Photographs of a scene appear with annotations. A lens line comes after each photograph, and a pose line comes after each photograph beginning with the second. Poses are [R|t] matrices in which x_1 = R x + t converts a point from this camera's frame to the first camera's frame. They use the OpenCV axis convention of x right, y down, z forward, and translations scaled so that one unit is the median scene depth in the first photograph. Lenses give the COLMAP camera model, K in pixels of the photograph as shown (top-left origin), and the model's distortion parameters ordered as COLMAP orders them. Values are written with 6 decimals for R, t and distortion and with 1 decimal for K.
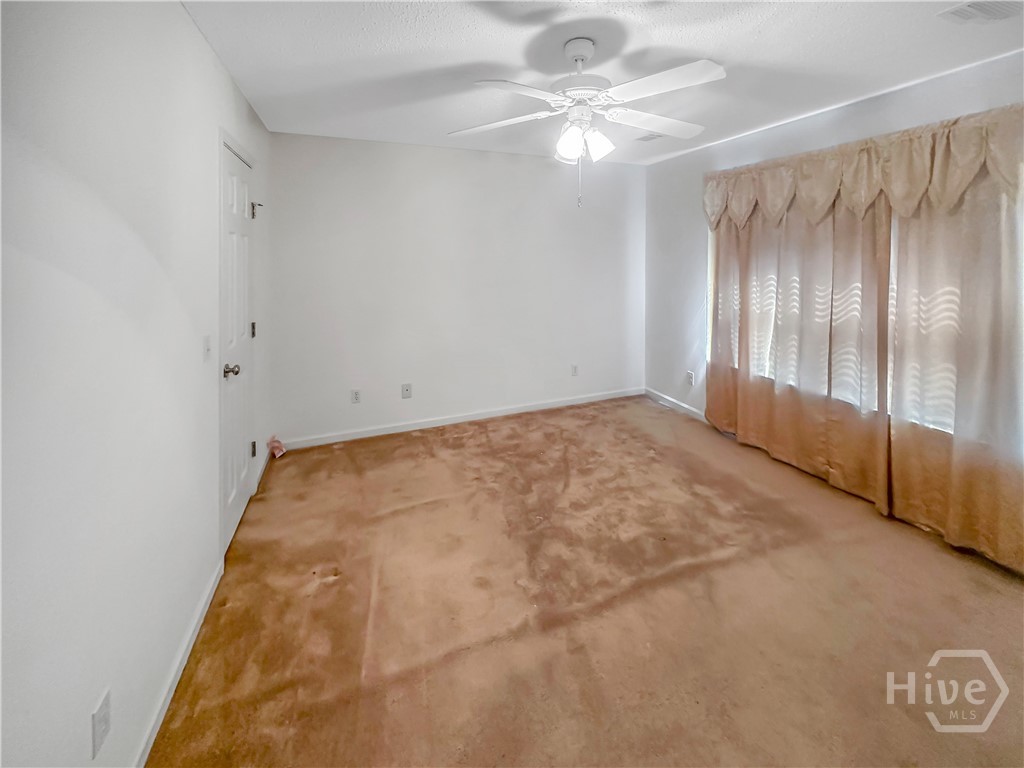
lens RADIAL K [[434.7, 0, 499.7], [0, 434.7, 324.2], [0, 0, 1]] dist [-0.002808, -0.000139]
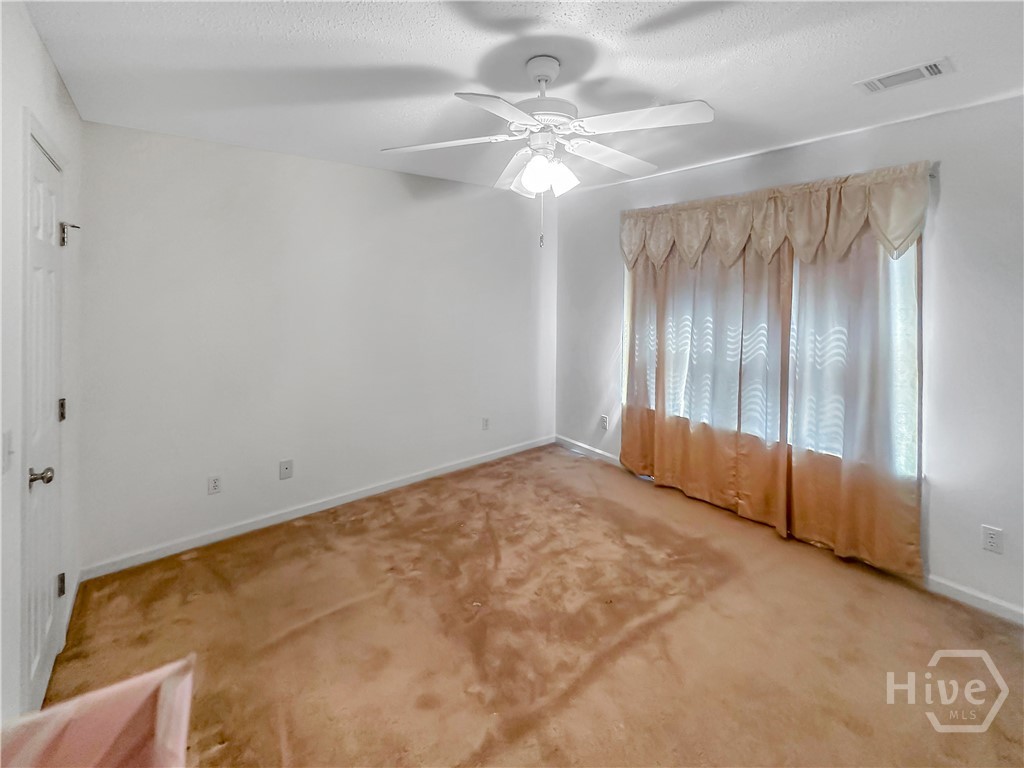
lens RADIAL K [[490.1, 0, 512.0], [0, 490.1, 358.4], [0, 0, 1]] dist [-0.002914, -0.000682]
pose [[0.950336, -0.040358, 0.308599, -0.118977], [0.044150, 0.999011, -0.005314, -0.028191], [-0.308079, 0.018675, 0.951177, 0.055330]]
